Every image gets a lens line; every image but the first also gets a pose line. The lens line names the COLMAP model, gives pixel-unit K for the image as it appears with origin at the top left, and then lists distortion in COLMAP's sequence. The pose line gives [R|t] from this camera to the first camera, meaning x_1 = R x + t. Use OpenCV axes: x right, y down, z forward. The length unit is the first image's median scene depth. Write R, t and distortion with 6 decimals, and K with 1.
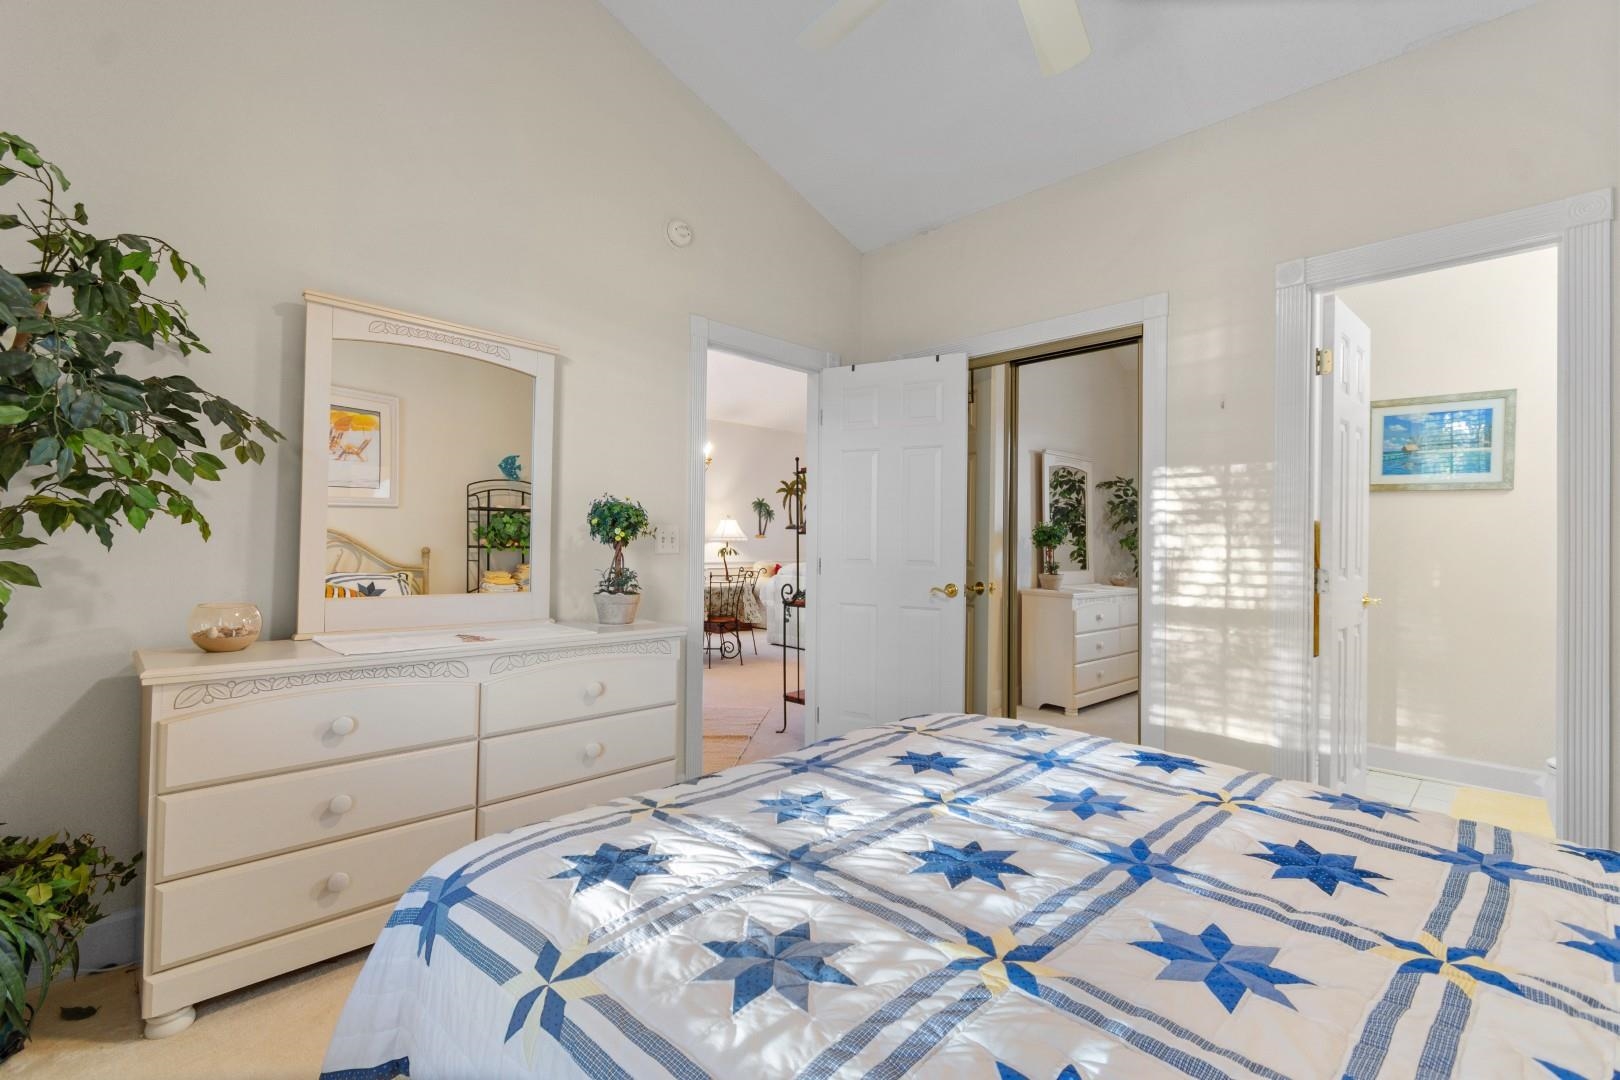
lens RADIAL K [[711.4, 0, 811.2], [0, 711.4, 536.9], [0, 0, 1]] dist [0.002907, -0.001244]
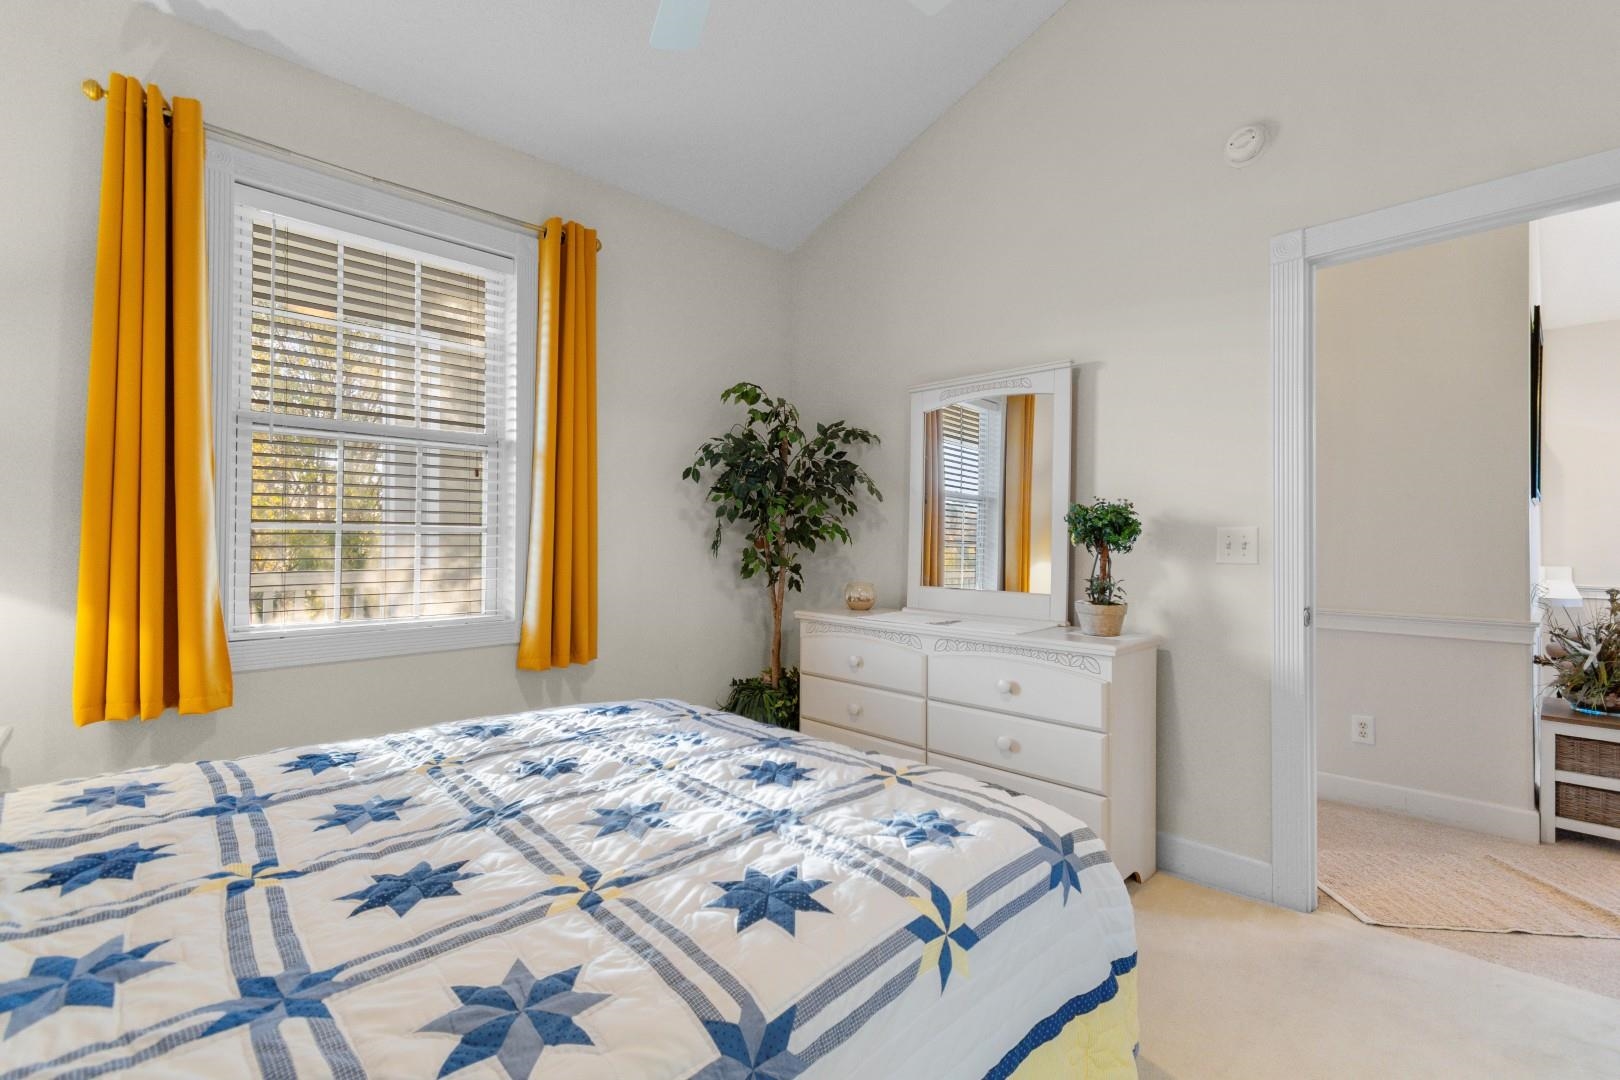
lens RADIAL K [[711.4, 0, 811.2], [0, 711.4, 536.9], [0, 0, 1]] dist [0.002907, -0.001244]
pose [[-0.001427, -0.020581, -0.999787, 1.206510], [0.004488, 0.999778, -0.020588, 0.016700], [0.999989, -0.004516, -0.001334, 1.113444]]
